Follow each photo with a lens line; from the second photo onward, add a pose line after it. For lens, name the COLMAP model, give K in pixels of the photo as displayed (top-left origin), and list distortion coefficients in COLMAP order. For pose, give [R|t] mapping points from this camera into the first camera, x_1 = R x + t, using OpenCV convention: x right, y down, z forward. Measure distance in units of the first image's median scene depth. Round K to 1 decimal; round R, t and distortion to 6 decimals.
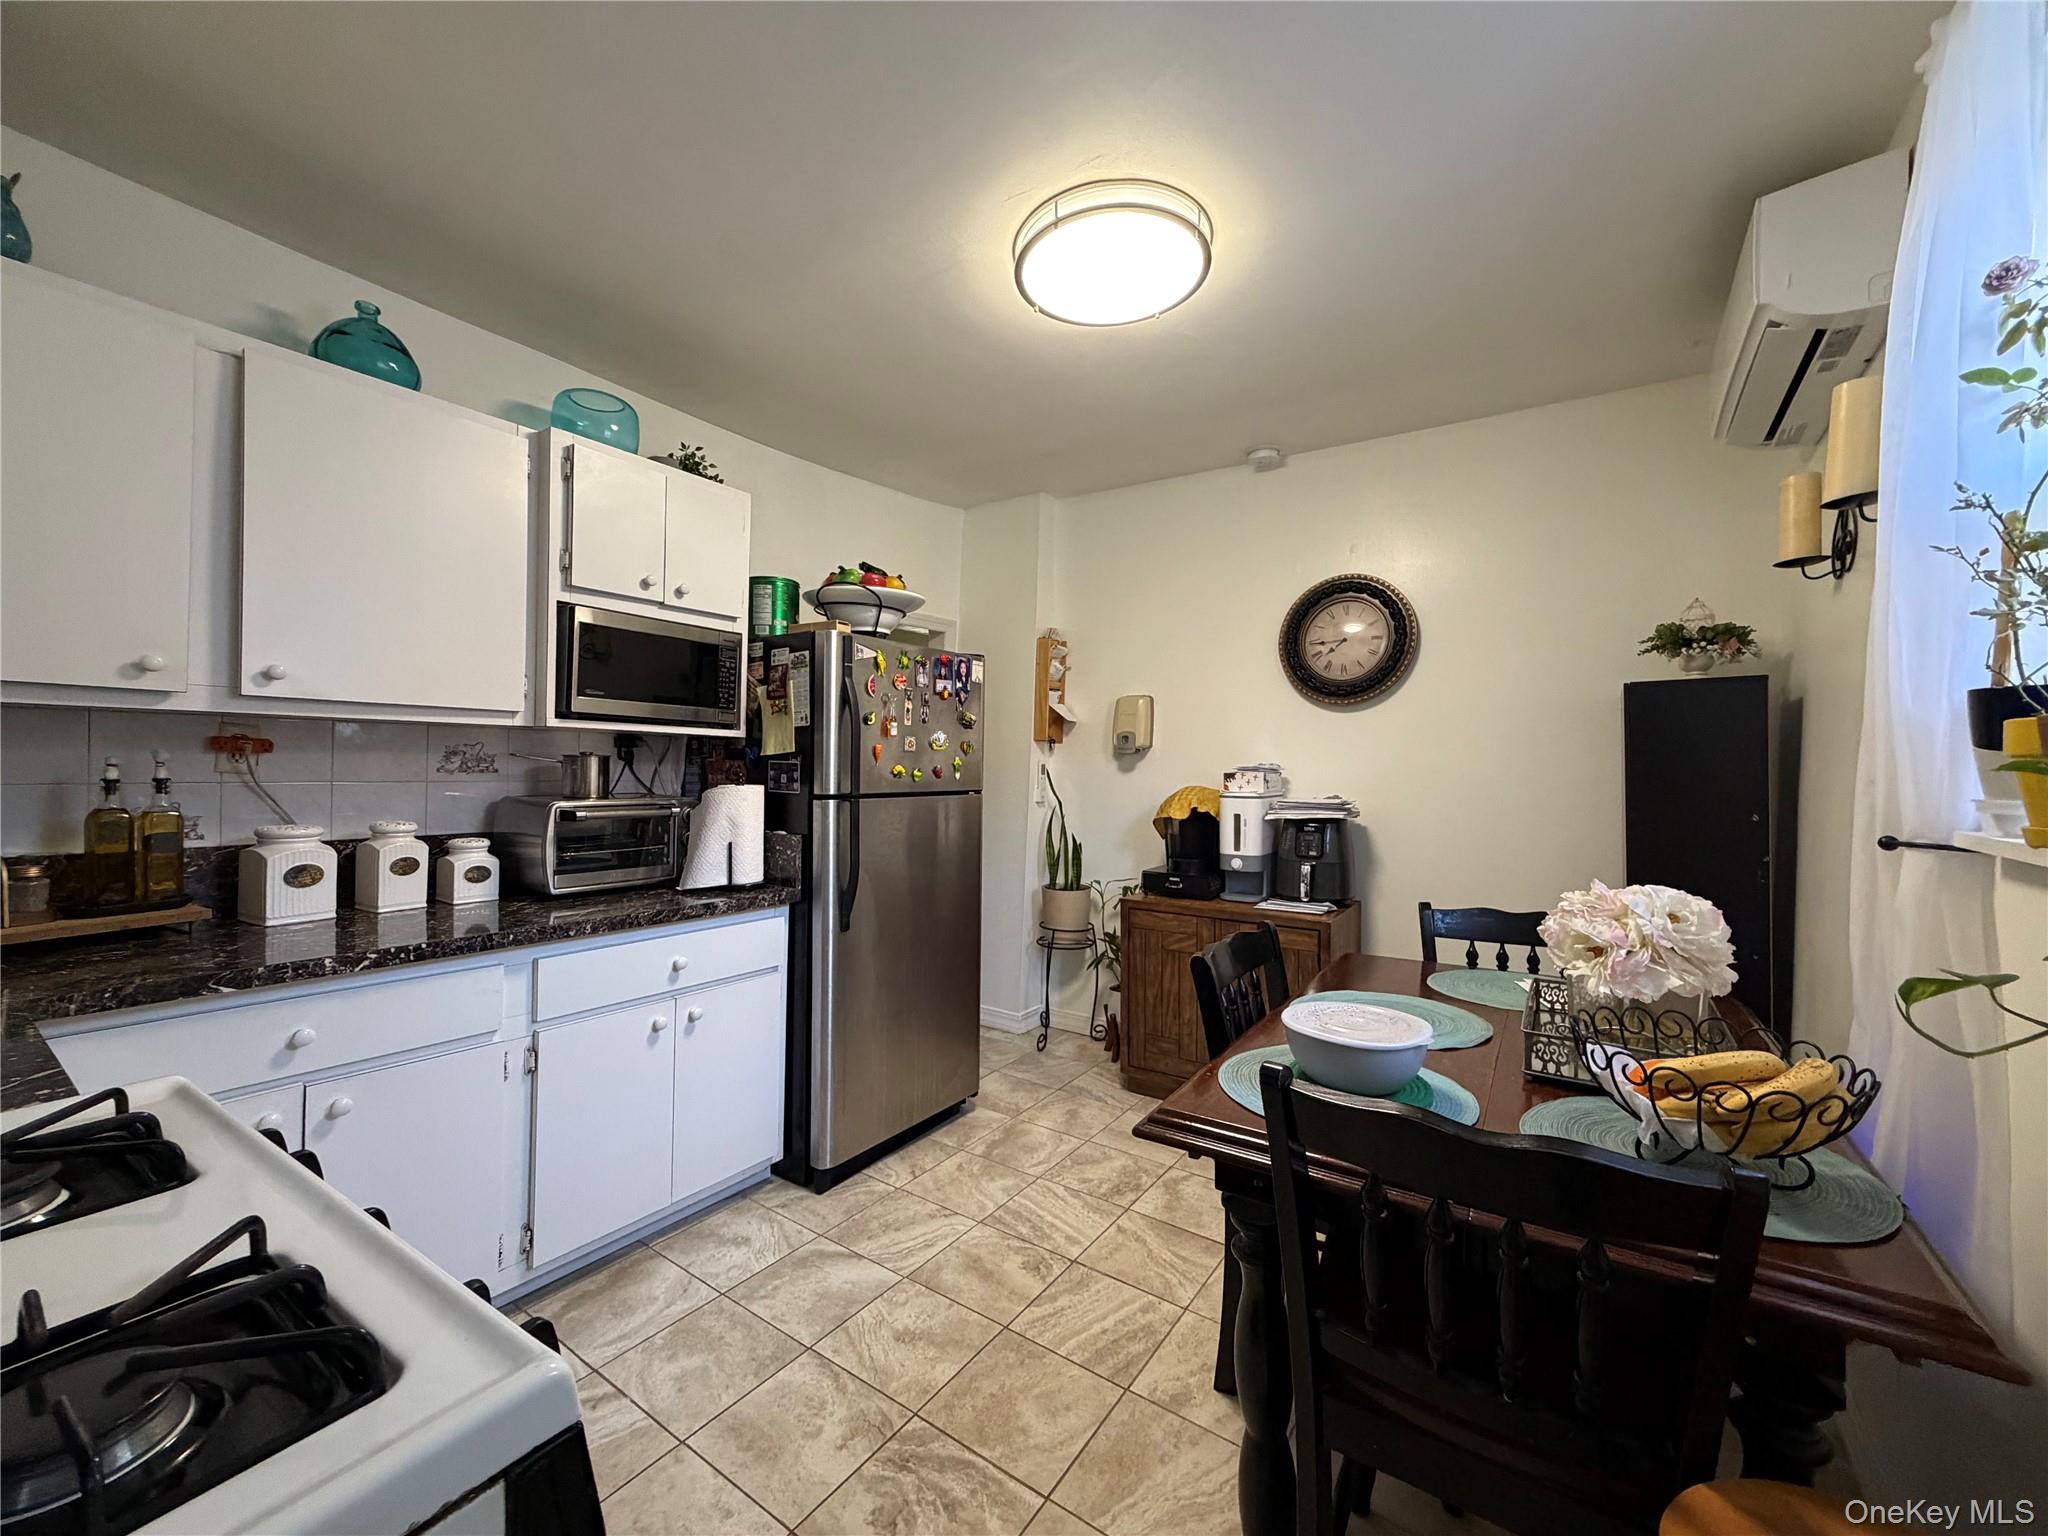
lens RADIAL K [[816.3, 0, 1030.3], [0, 816.3, 766.1], [0, 0, 1]] dist [0.001631, -0.000473]
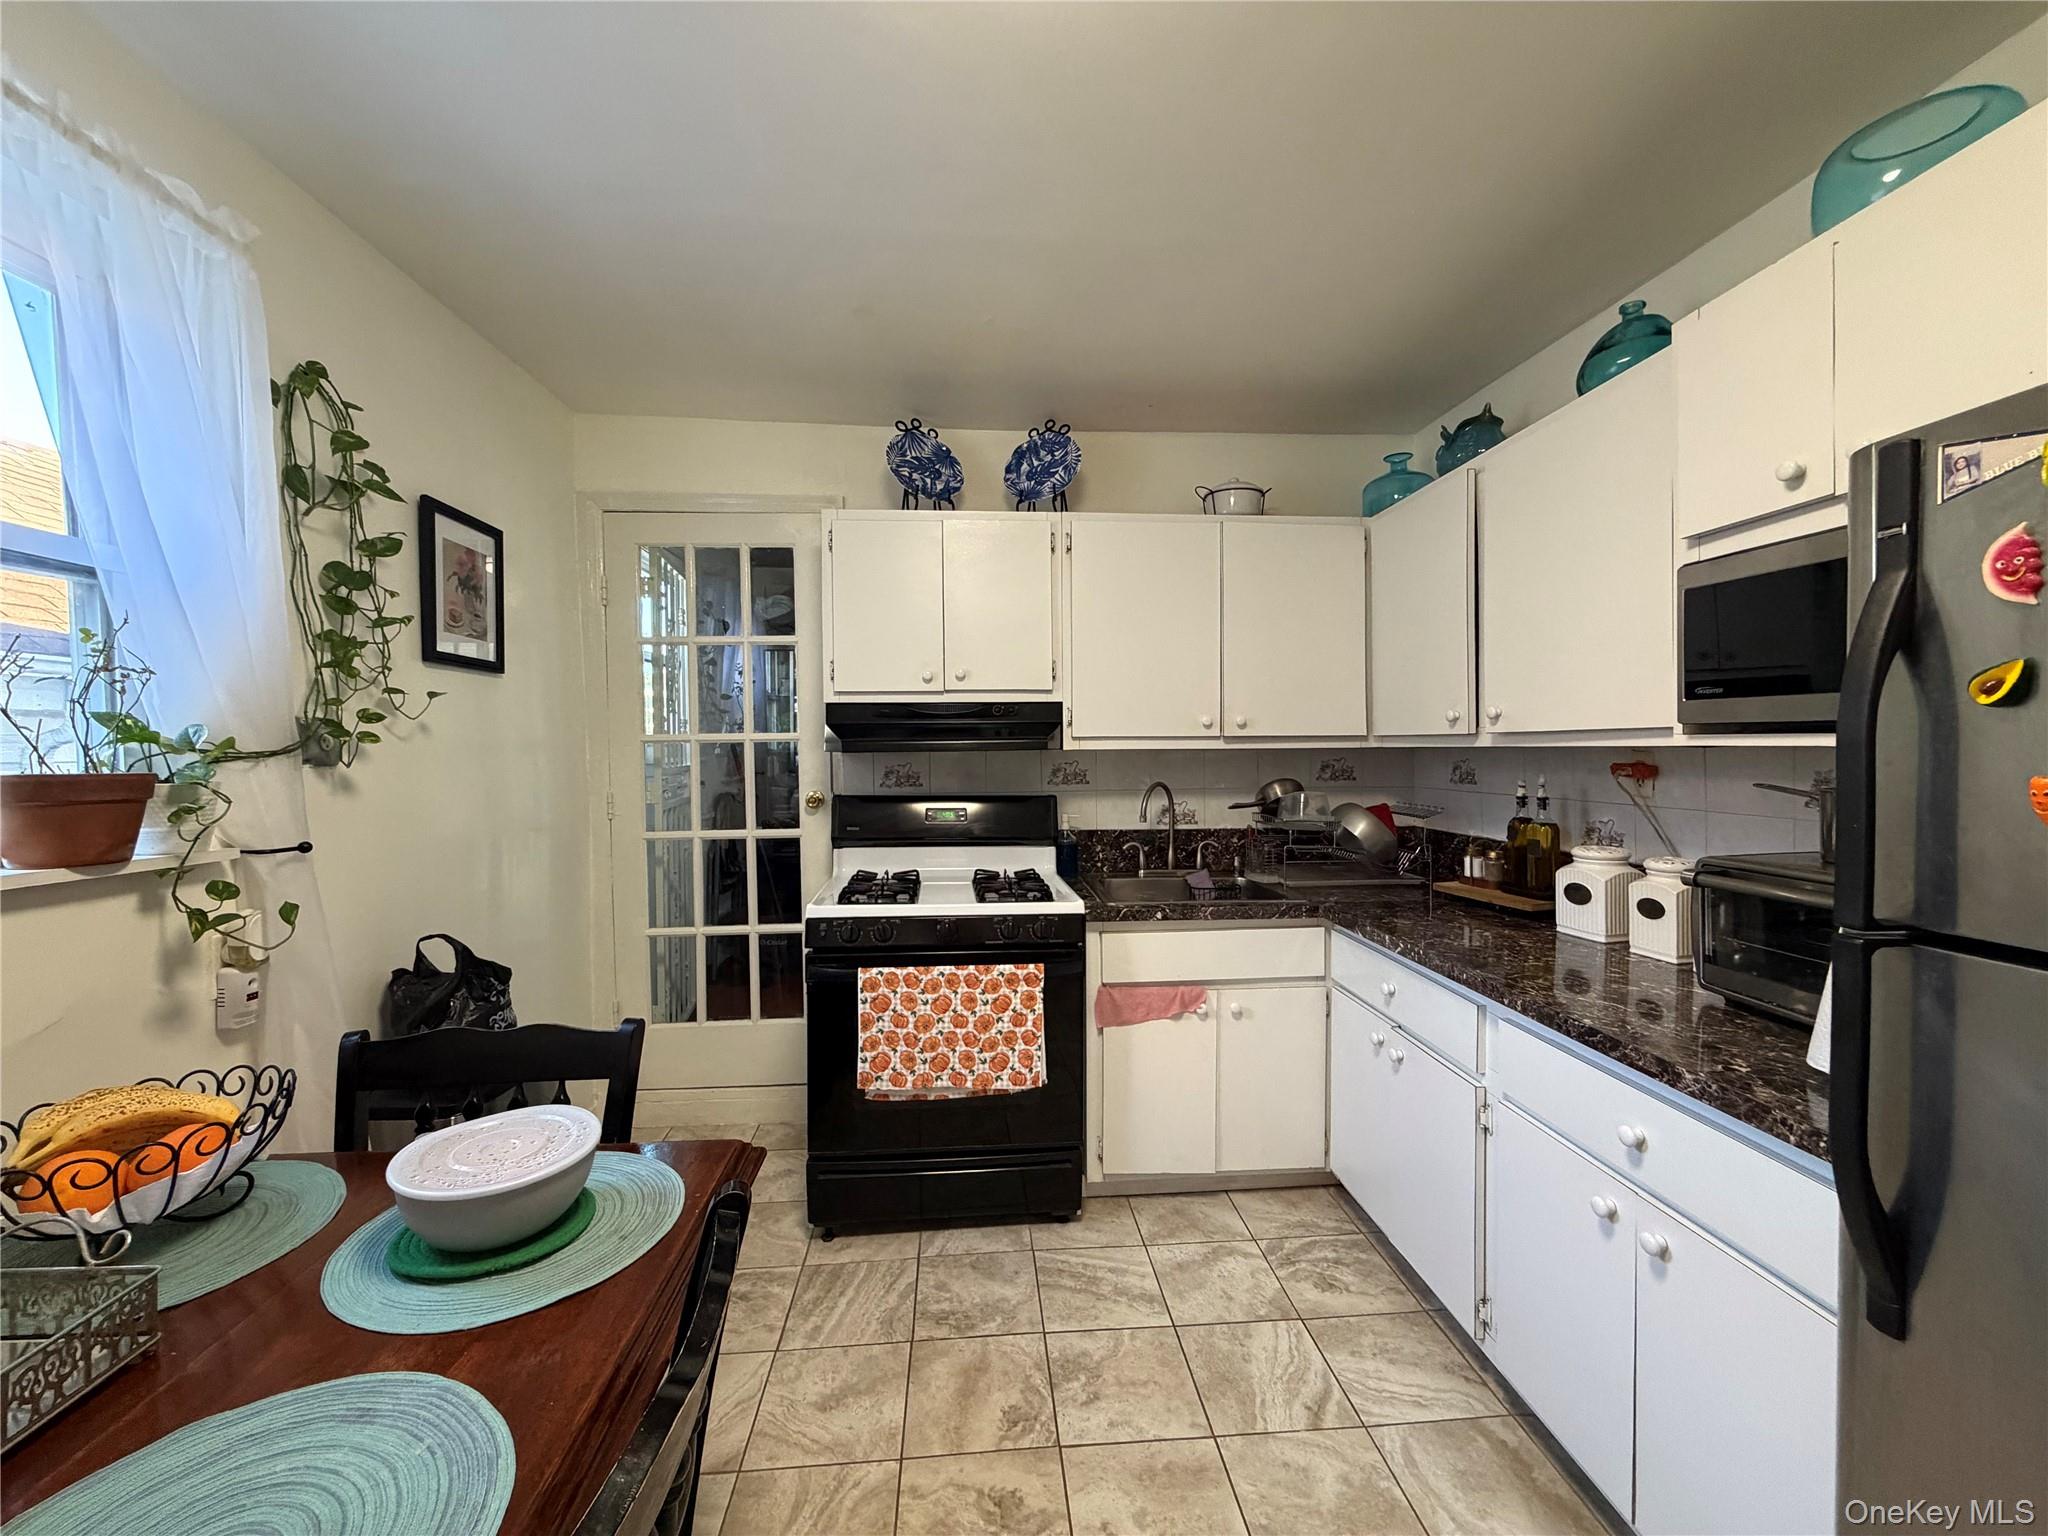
lens RADIAL K [[816.3, 0, 1022.9], [0, 816.3, 766.2], [0, 0, 1]] dist [0.001631, -0.000473]
pose [[-0.779171, 0.002673, -0.626806, 0.387983], [-0.002572, 0.999969, 0.007463, -0.042857], [0.626807, 0.007427, -0.779139, 1.499546]]
